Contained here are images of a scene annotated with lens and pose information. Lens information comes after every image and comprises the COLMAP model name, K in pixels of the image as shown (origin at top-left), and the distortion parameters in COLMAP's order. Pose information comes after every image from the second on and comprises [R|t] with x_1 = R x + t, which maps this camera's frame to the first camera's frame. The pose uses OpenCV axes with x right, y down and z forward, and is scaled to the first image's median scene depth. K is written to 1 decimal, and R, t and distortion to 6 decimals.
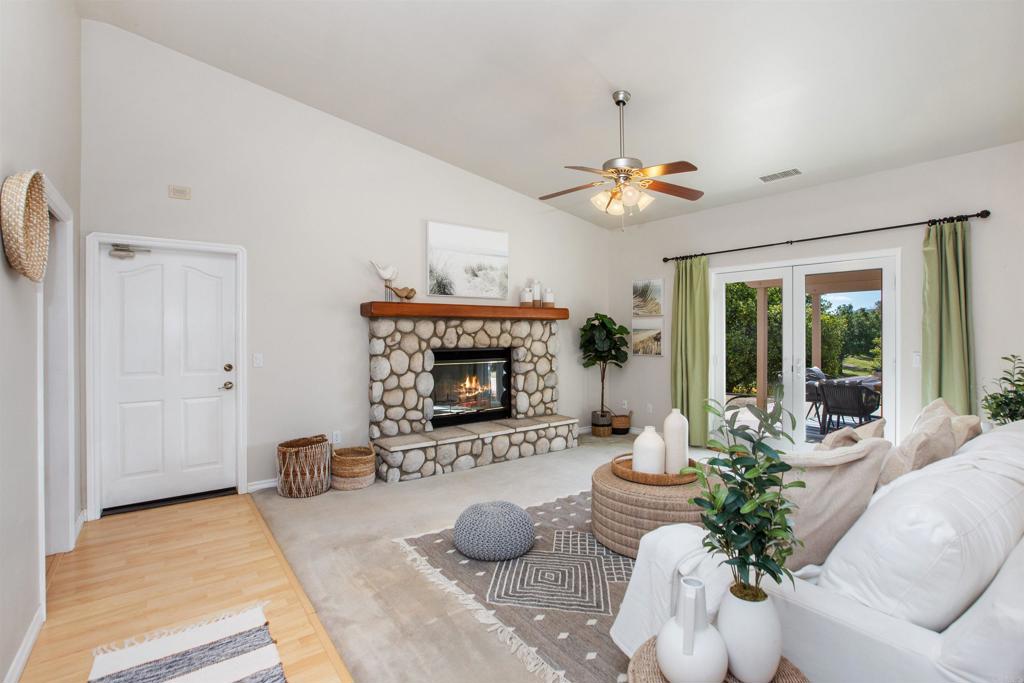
lens RADIAL K [[478.4, 0, 501.7], [0, 478.4, 340.0], [0, 0, 1]] dist [-0.039952, 0.002233]
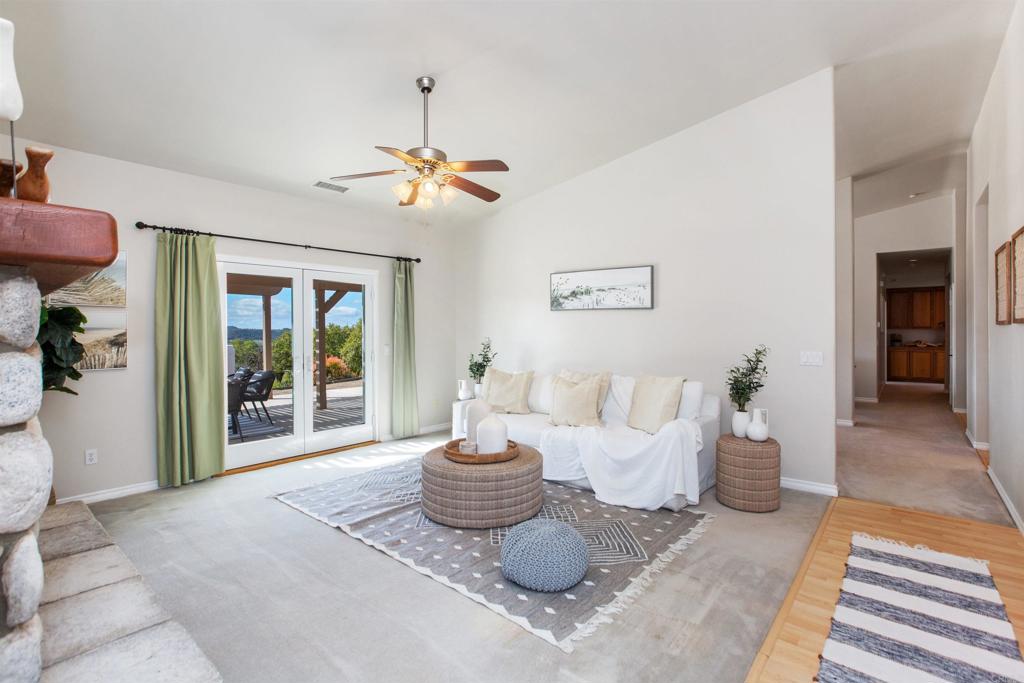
lens RADIAL K [[478.4, 0, 533.0], [0, 478.4, 336.6], [0, 0, 1]] dist [-0.039952, 0.002233]
pose [[-0.265301, -0.005540, 0.964150, -0.726753], [0.023961, 0.999637, 0.012337, -0.009023], [-0.963868, 0.026375, -0.265072, 1.060129]]
